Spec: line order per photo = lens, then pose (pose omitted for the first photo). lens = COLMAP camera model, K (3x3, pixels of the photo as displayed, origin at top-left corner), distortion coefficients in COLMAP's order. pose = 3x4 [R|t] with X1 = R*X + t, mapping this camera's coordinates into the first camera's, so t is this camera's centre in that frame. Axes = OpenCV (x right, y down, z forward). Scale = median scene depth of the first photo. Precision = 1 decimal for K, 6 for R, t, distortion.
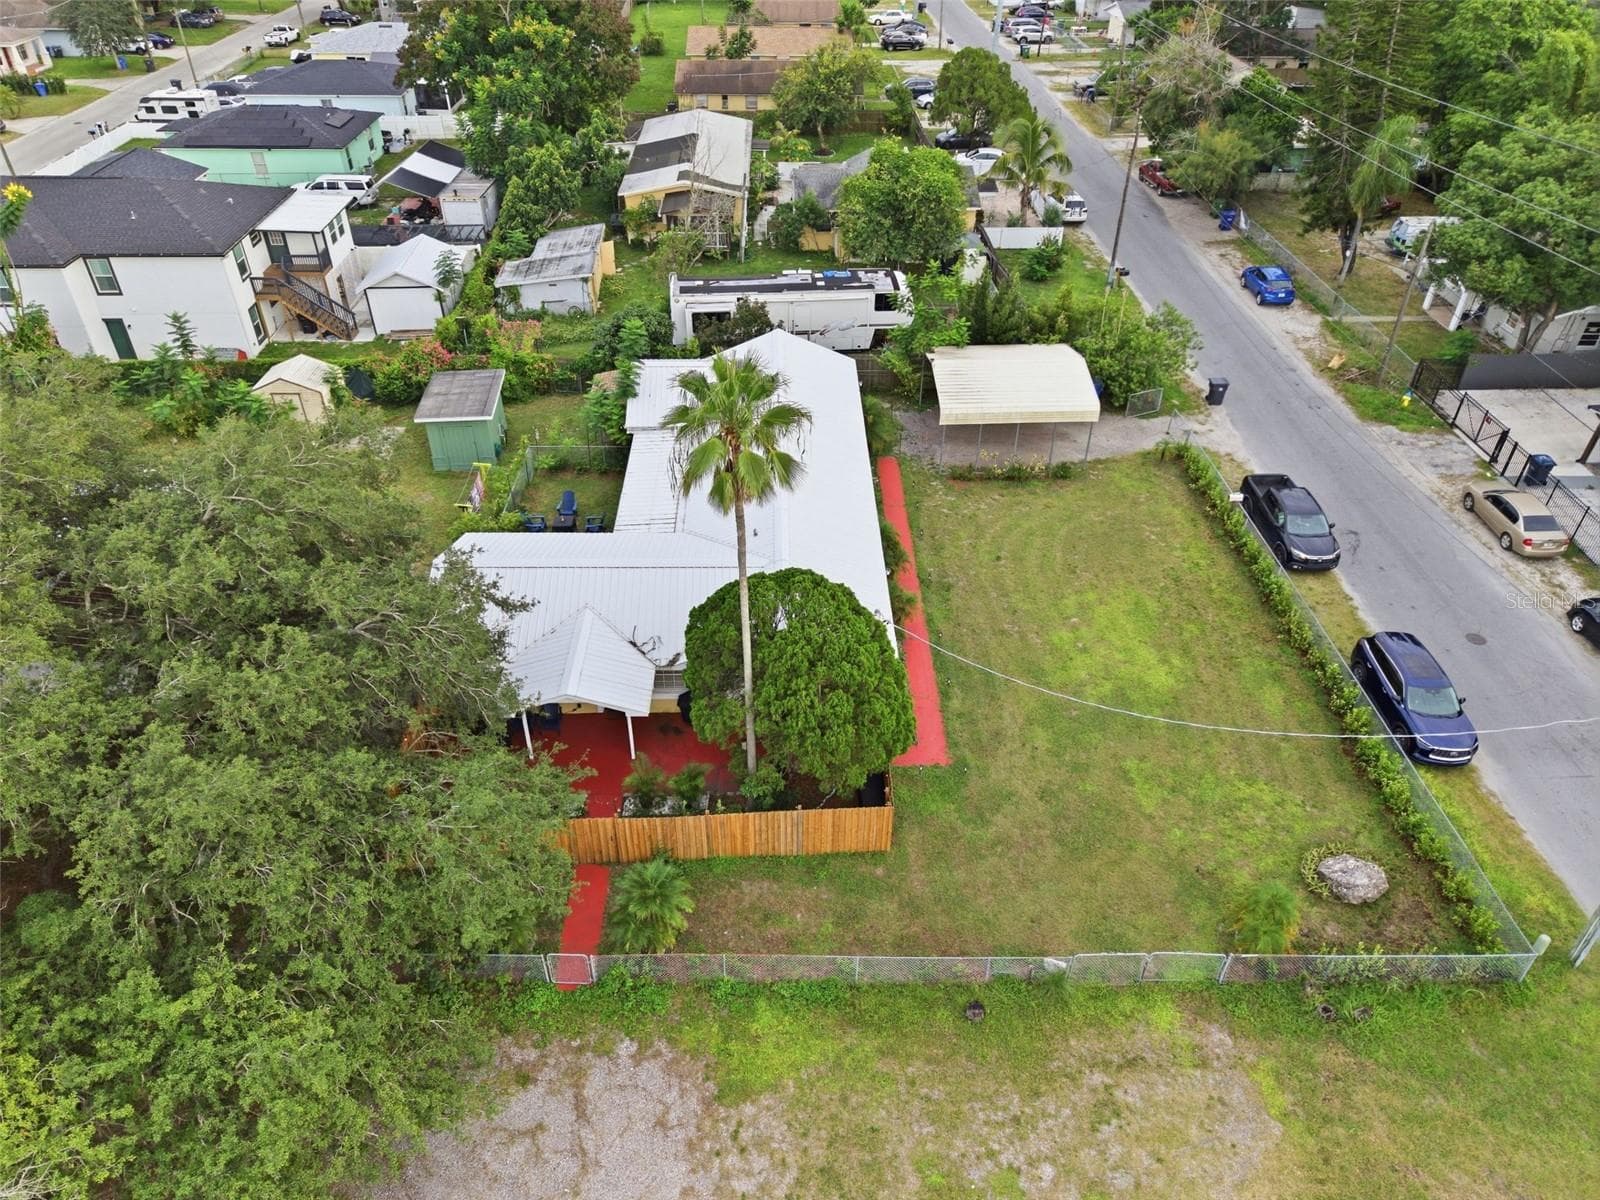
lens RADIAL K [[1073.3, 0, 797.8], [0, 1073.3, 592.7], [0, 0, 1]] dist [0.032871, -0.029138]
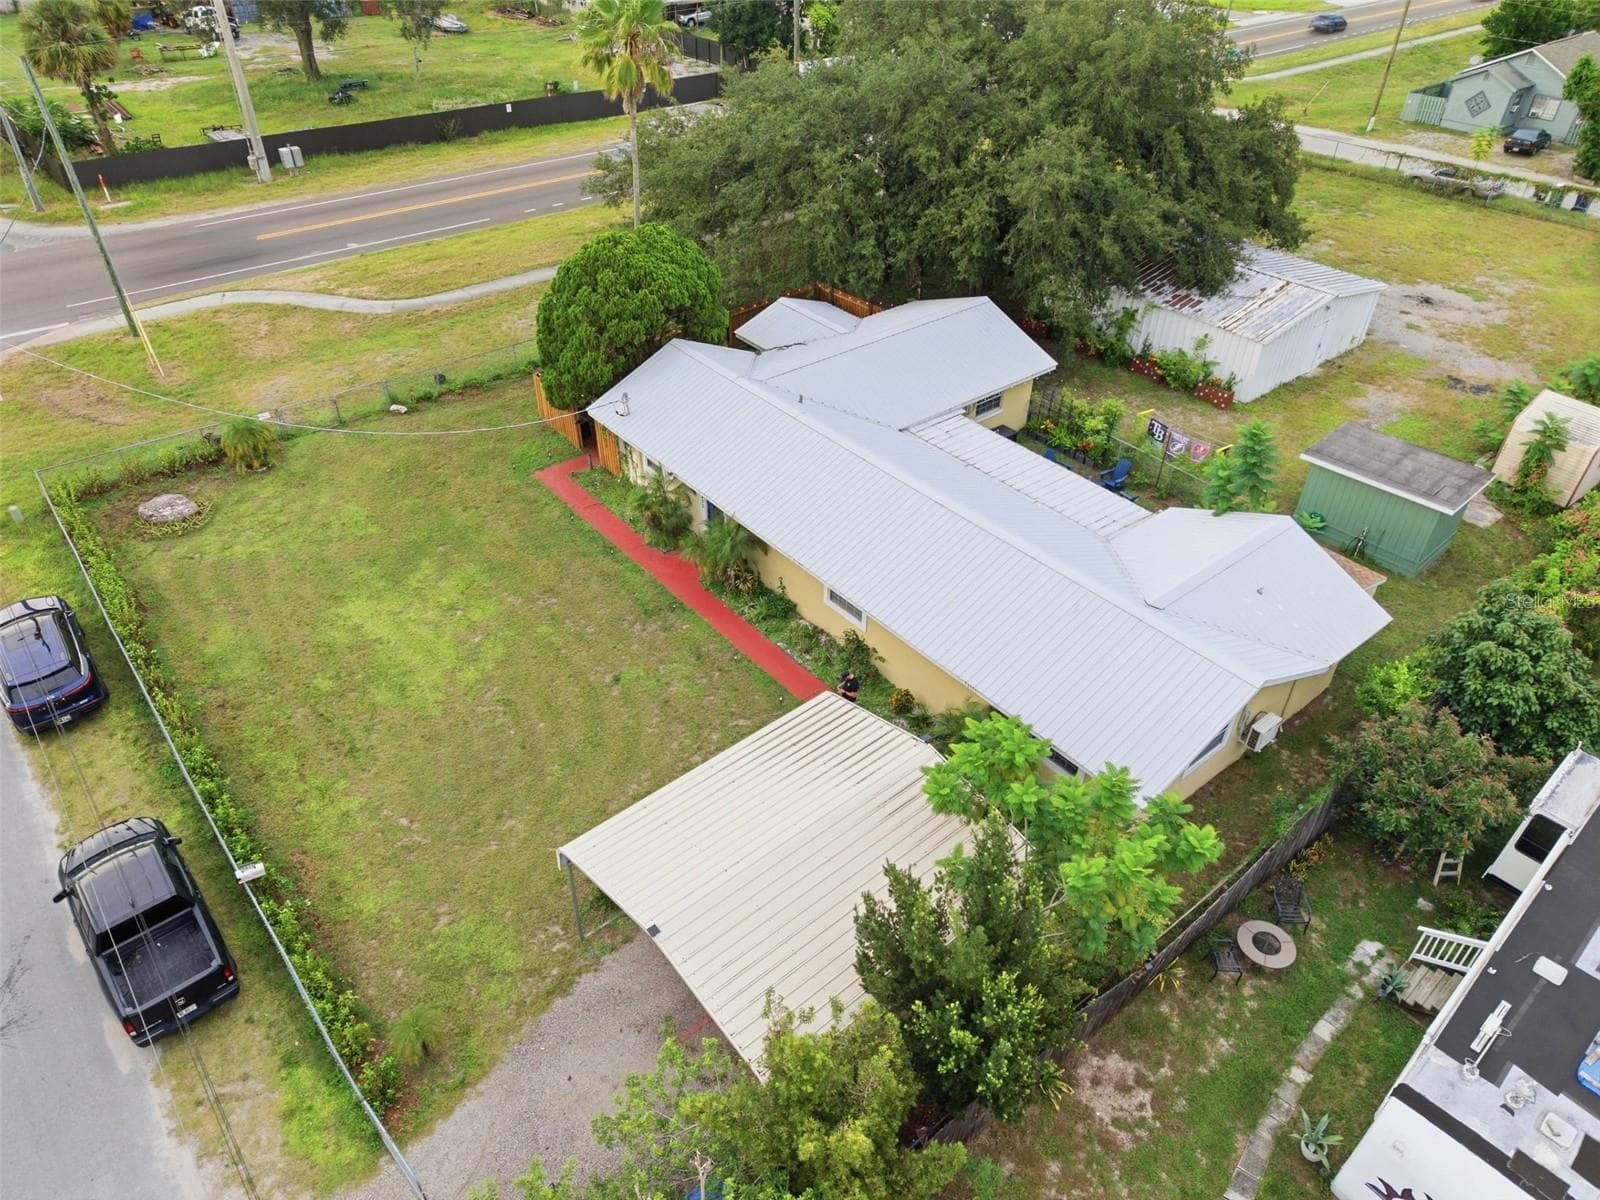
lens RADIAL K [[1073.3, 0, 786.6], [0, 1073.3, 598.3], [0, 0, 1]] dist [0.032871, -0.029138]
pose [[-0.790702, 0.361113, -0.494356, 0.353807], [-0.378732, 0.345902, 0.858437, -0.570794], [0.480992, 0.865996, -0.136740, 0.927369]]
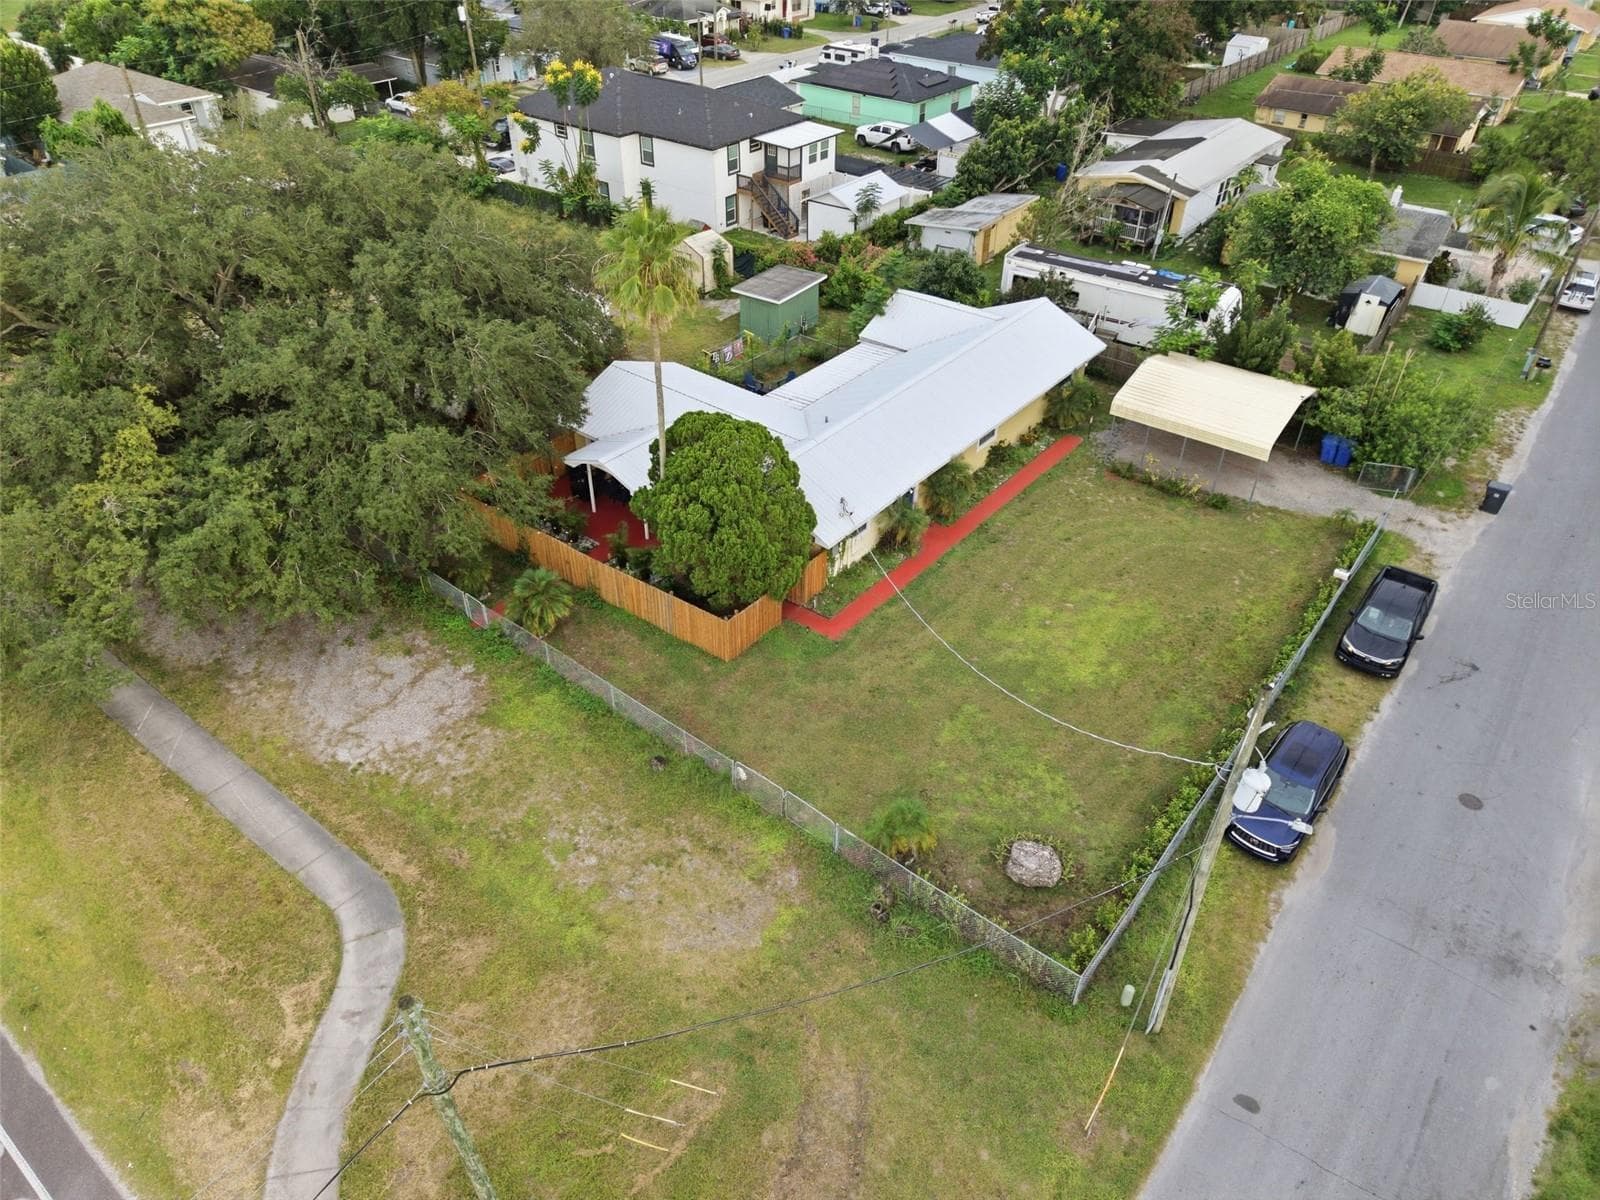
lens RADIAL K [[1073.3, 0, 800.8], [0, 1073.3, 599.5], [0, 0, 1]] dist [0.032871, -0.029138]
pose [[0.768399, 0.383661, -0.512218, 0.454776], [-0.385278, 0.916407, 0.108434, 0.006470], [0.511002, 0.114026, 0.851983, -0.001470]]
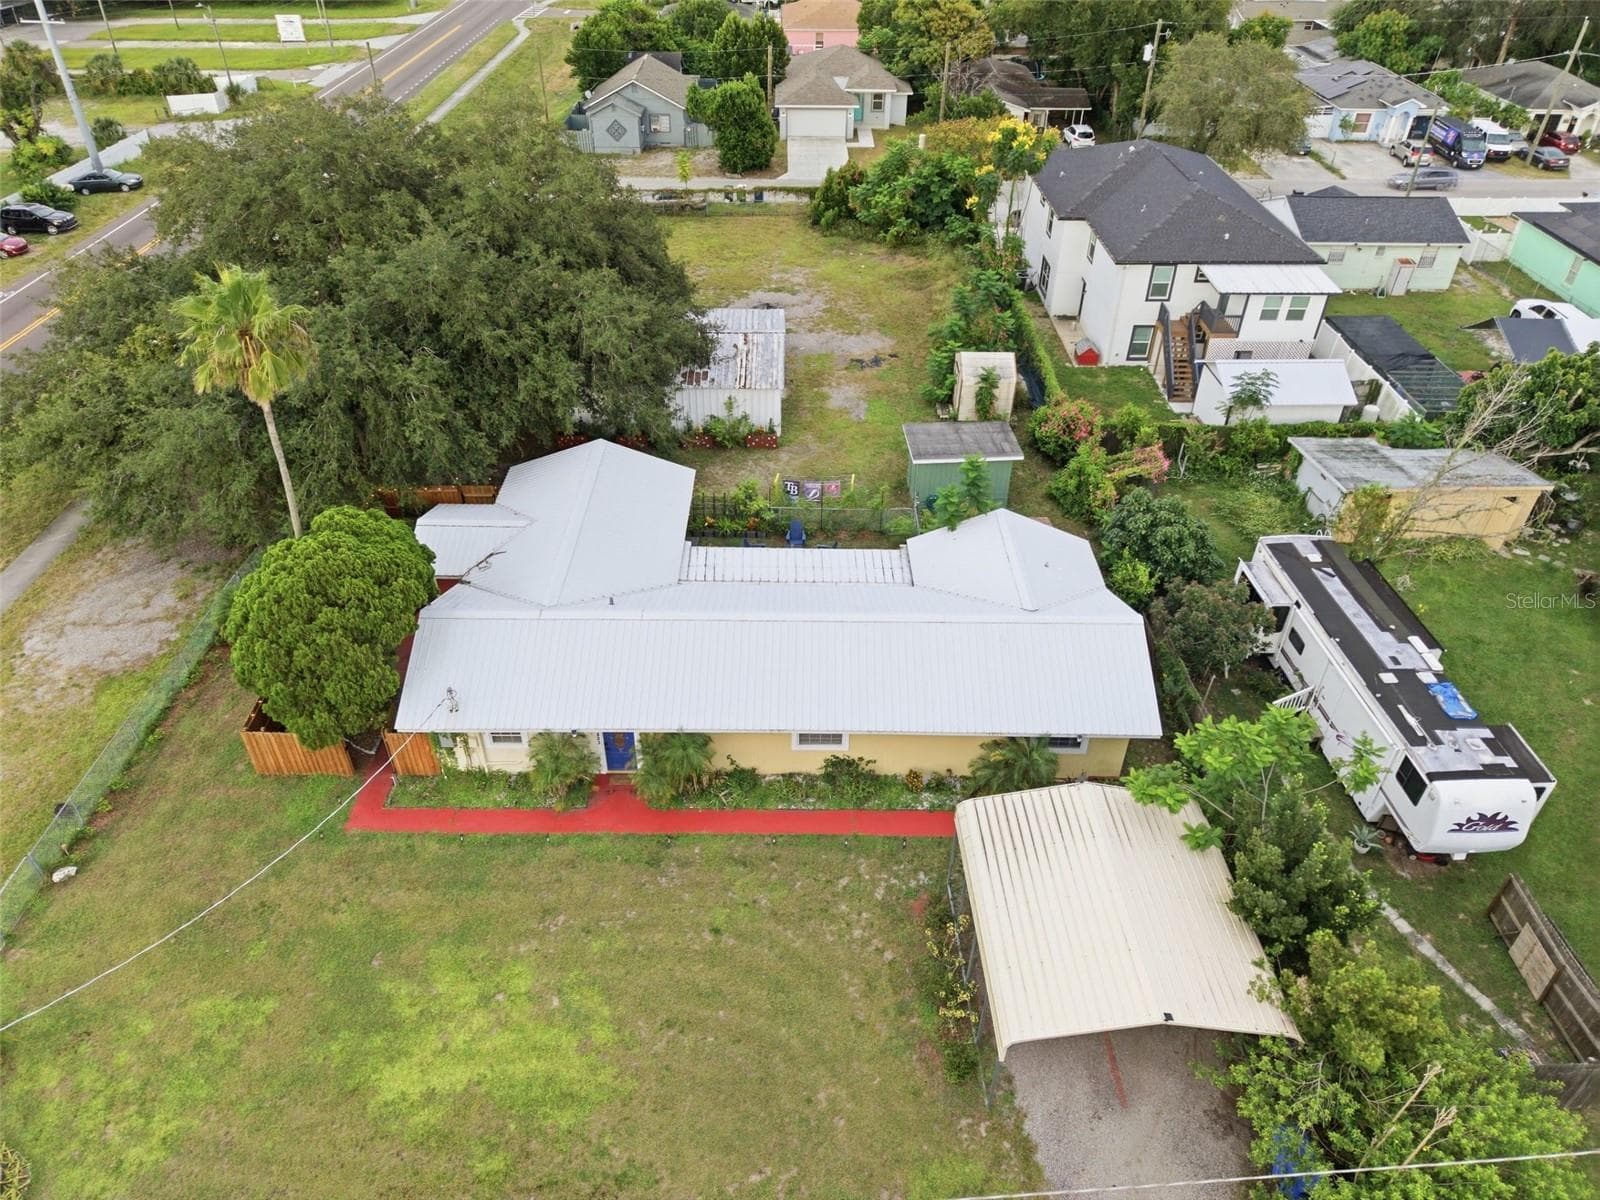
lens RADIAL K [[1073.3, 0, 795.8], [0, 1073.3, 604.1], [0, 0, 1]] dist [0.032871, -0.029138]
pose [[-0.025951, 0.598607, -0.800623, 0.512116], [-0.607014, 0.626901, 0.488395, -0.443297], [0.794267, 0.498663, 0.347094, 0.589612]]
